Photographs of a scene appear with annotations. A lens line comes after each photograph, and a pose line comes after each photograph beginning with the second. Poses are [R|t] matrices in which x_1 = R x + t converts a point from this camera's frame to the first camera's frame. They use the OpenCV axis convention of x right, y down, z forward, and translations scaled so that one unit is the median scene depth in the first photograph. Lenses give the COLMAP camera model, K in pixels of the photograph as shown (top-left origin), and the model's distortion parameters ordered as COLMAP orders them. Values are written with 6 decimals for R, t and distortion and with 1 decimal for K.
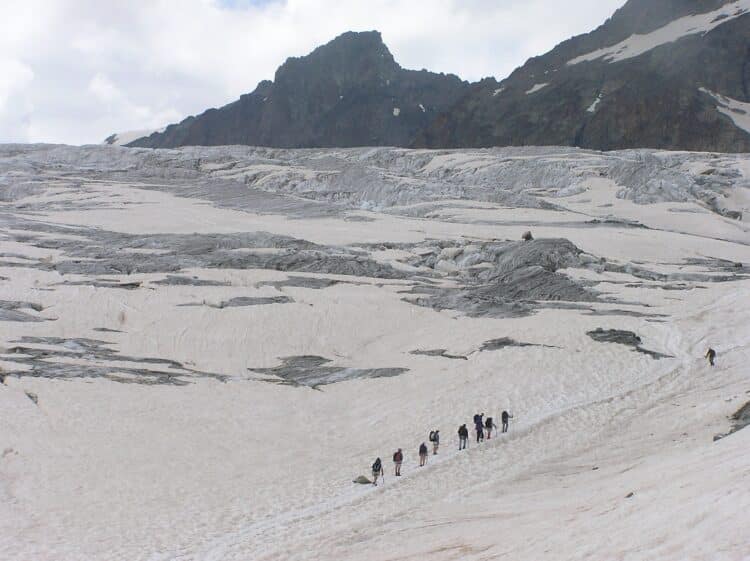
lens RADIAL K [[1903.5, 0, 375.1], [0, 1903.5, 280.7], [0, 0, 1]] dist [0.017163, 0.000000]
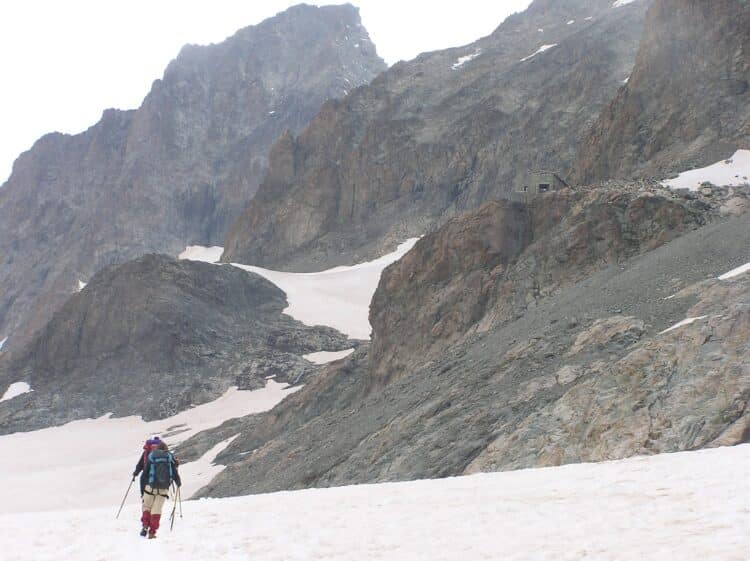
lens RADIAL K [[2239.7, 0, 374.9], [0, 2239.7, 280.6], [0, 0, 1]] dist [0.067426, 0.000000]
pose [[0.996305, 0.015160, -0.084532, 0.070043], [-0.020005, 0.998187, -0.056761, -0.009777], [0.083519, 0.058243, 0.994803, 0.345883]]
